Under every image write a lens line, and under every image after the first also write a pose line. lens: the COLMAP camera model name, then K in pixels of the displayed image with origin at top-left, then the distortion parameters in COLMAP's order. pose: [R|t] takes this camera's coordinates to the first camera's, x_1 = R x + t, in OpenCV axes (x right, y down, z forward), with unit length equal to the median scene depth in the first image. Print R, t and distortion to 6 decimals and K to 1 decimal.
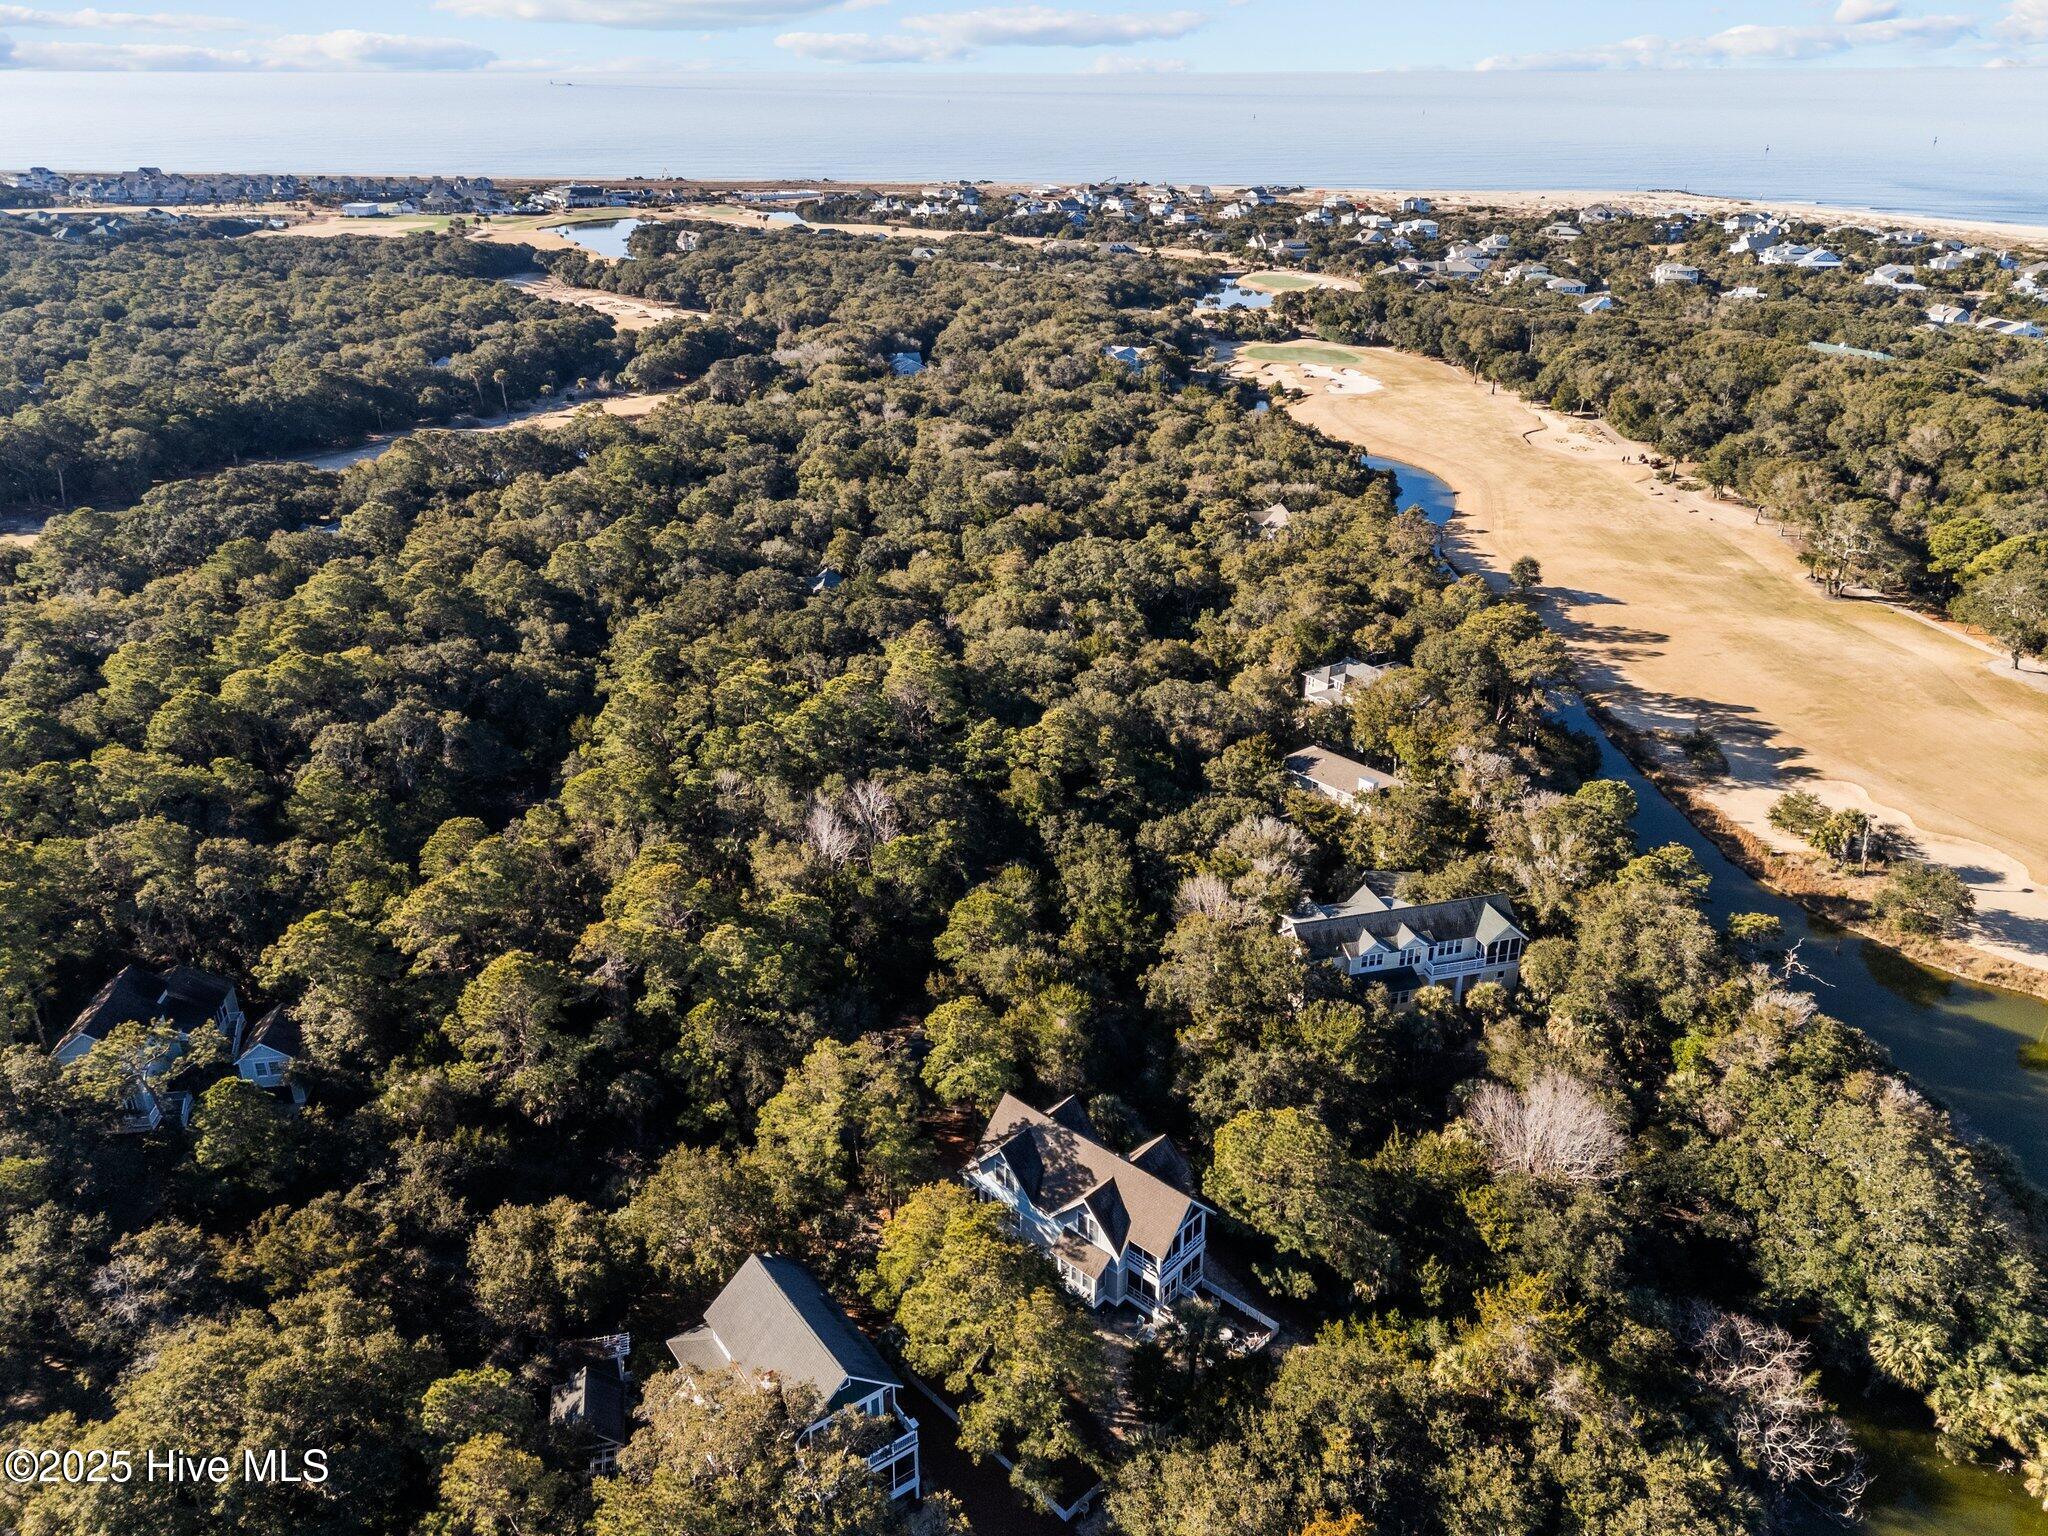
lens RADIAL K [[1469.9, 0, 1024.0], [0, 1469.9, 768.0], [0, 0, 1]] dist [0.060039, -0.058747]
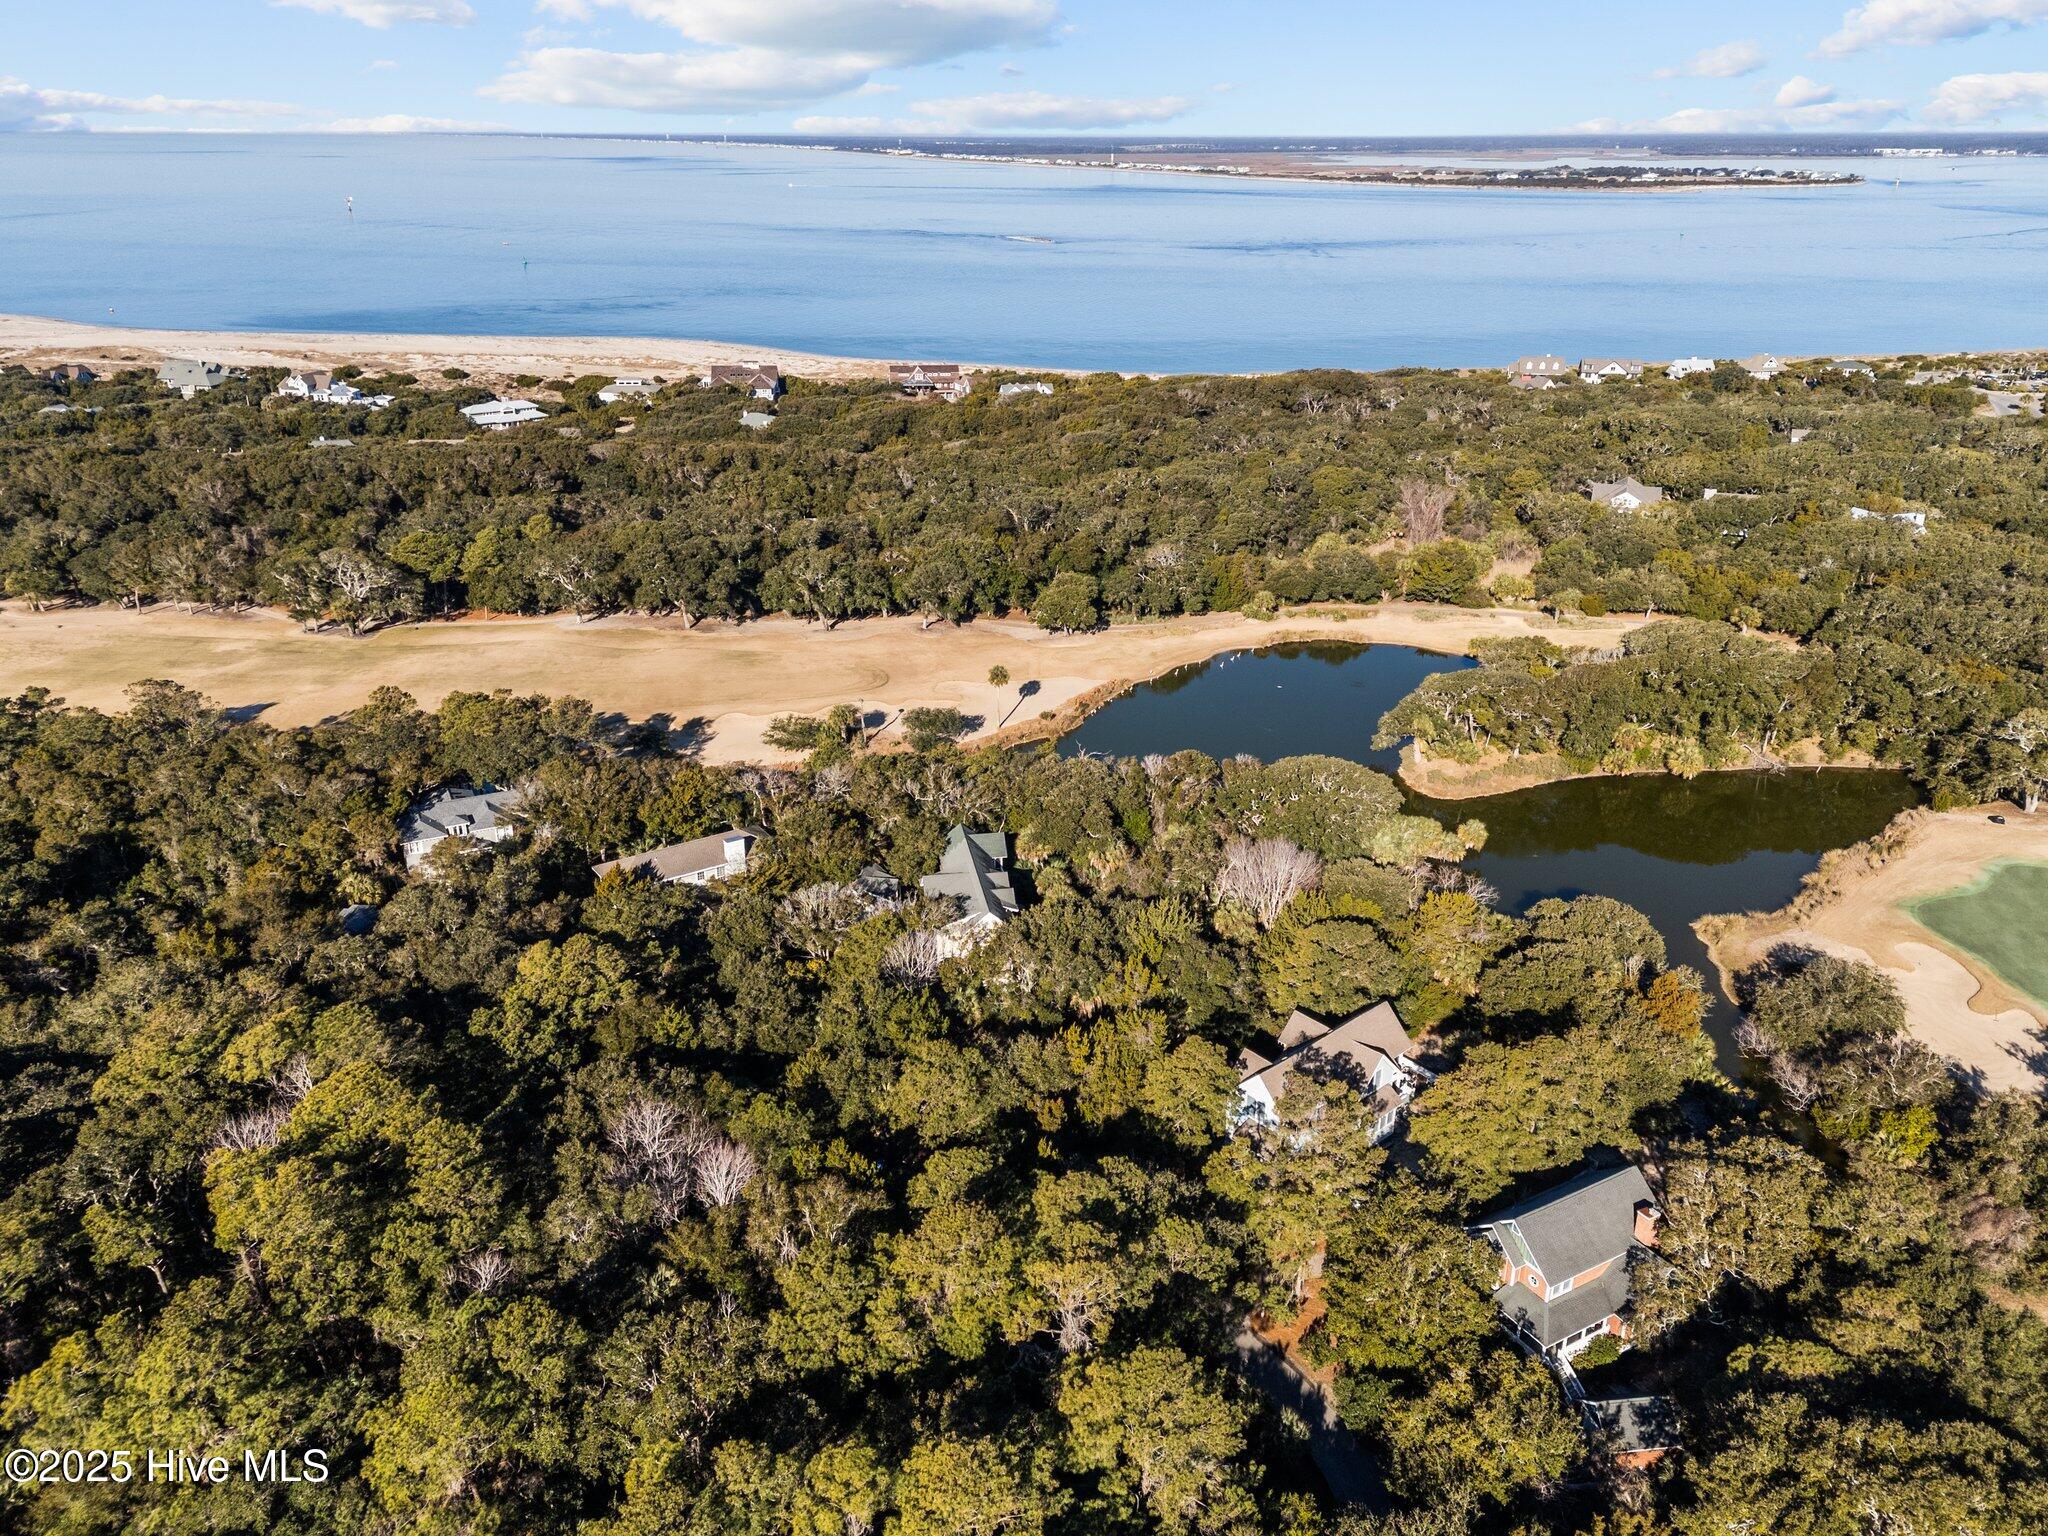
lens RADIAL K [[1469.9, 0, 1024.0], [0, 1469.9, 768.0], [0, 0, 1]] dist [0.060039, -0.058747]
pose [[0.114798, -0.384121, 0.916118, -0.298389], [0.416344, 0.855914, 0.306706, -0.120571], [-0.901931, 0.346211, 0.258184, 0.253755]]
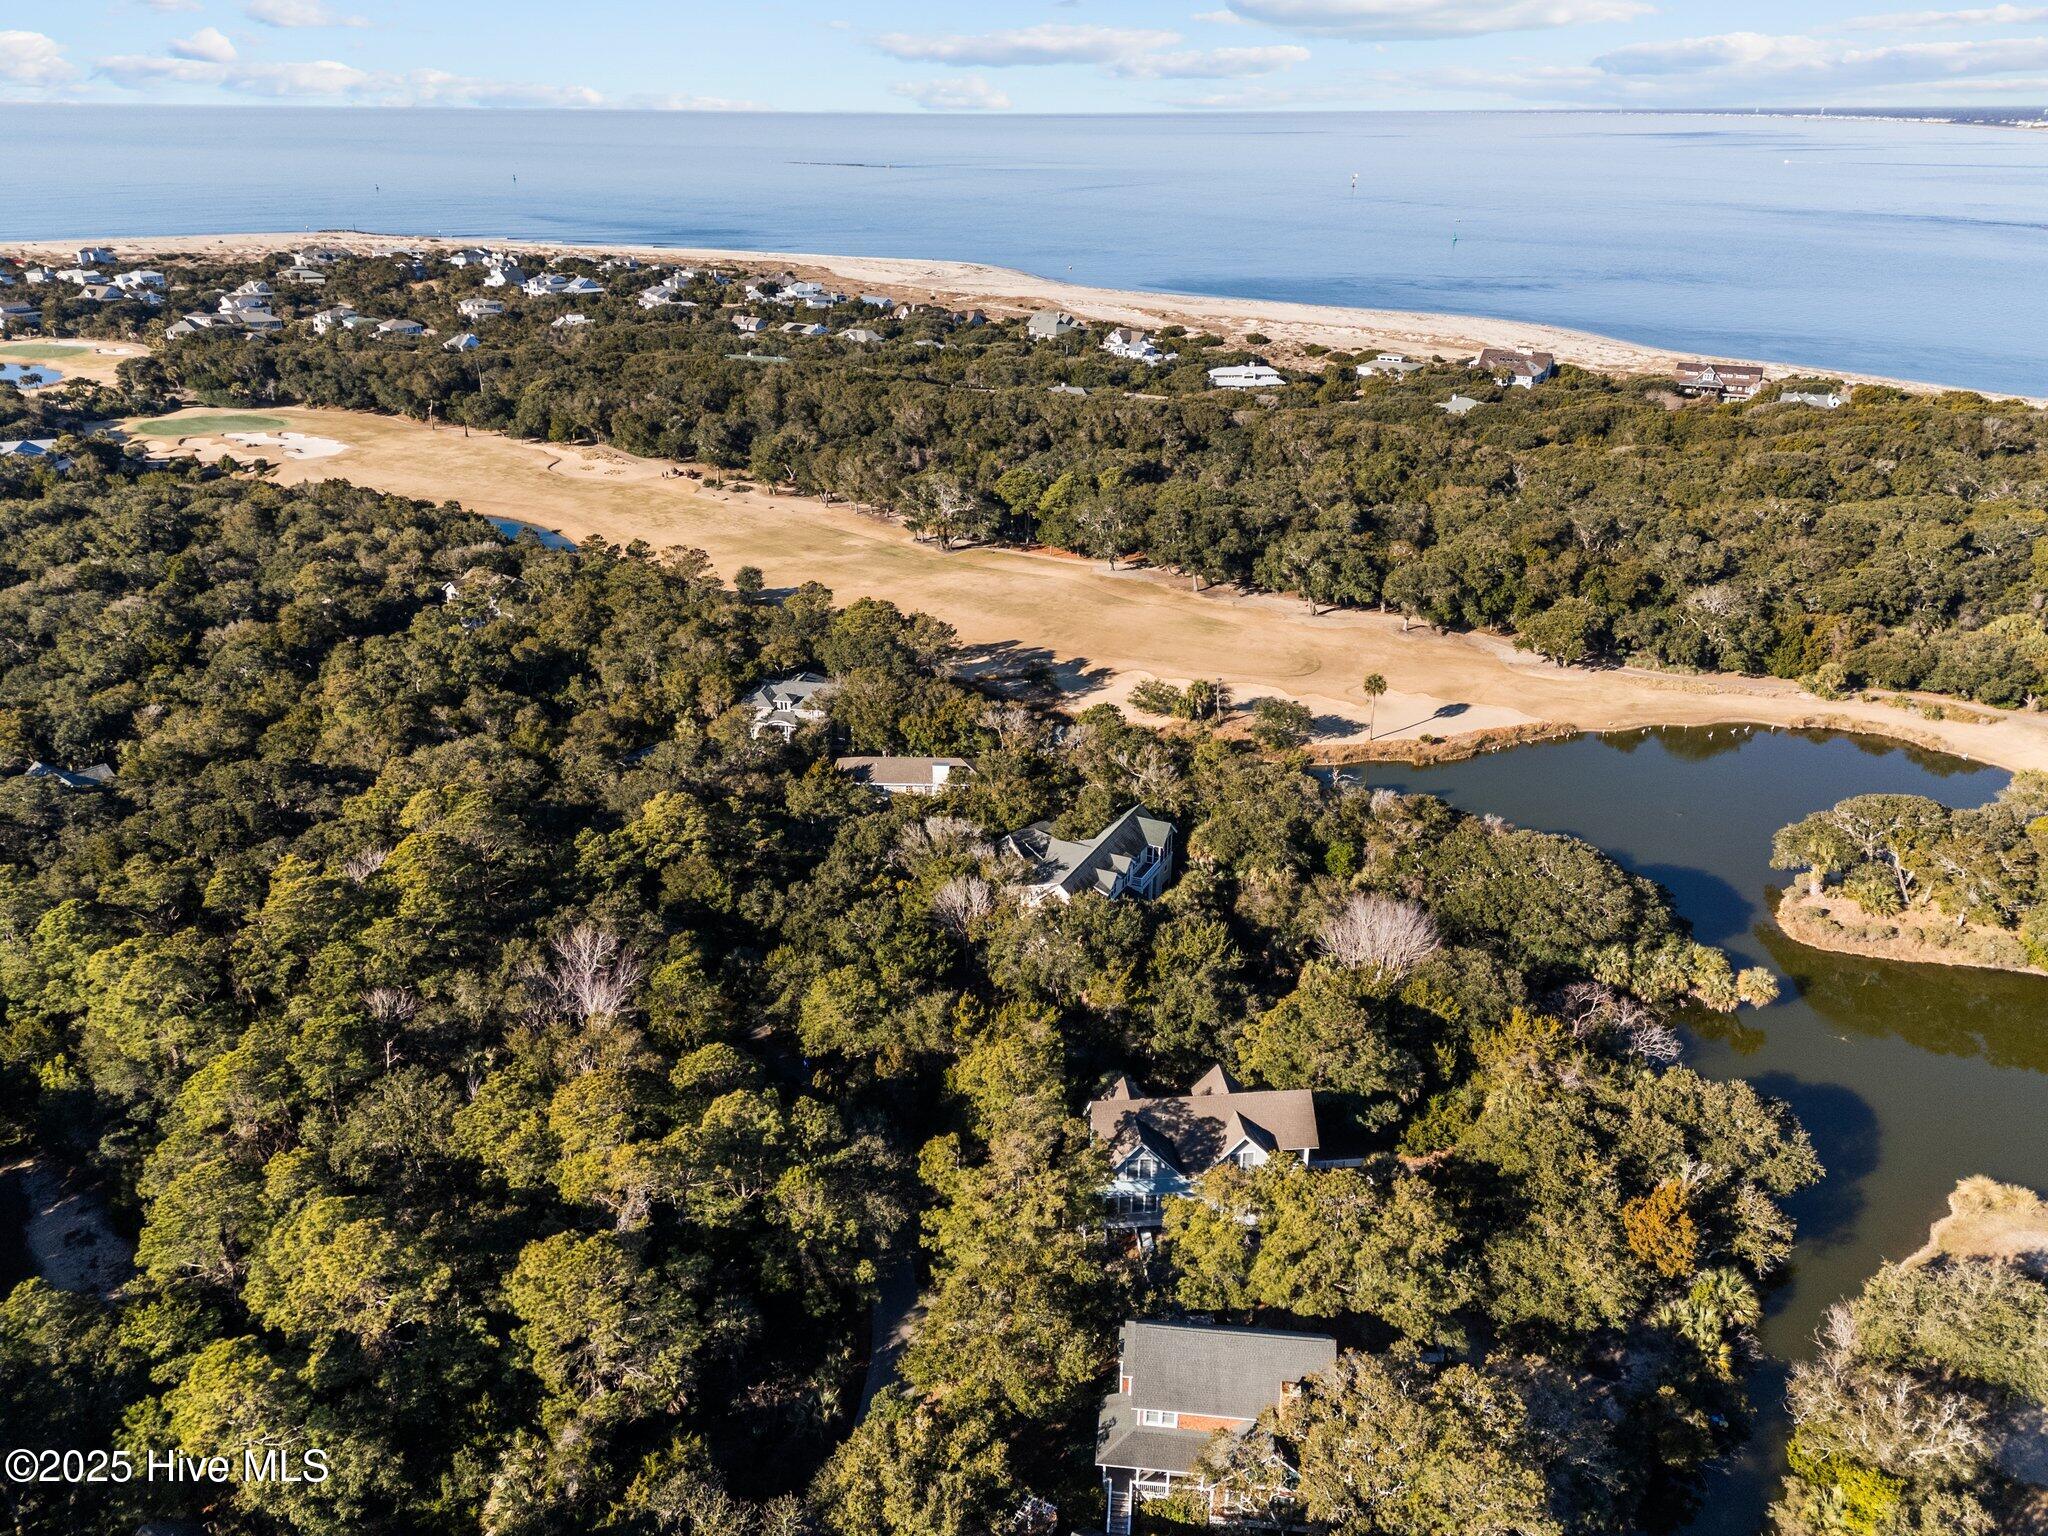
lens RADIAL K [[1469.9, 0, 1024.0], [0, 1469.9, 768.0], [0, 0, 1]] dist [0.060039, -0.058747]
pose [[0.674216, -0.294603, 0.677232, -0.212721], [0.309819, 0.945228, 0.102745, -0.038065], [-0.670407, 0.140547, 0.728561, 0.078255]]
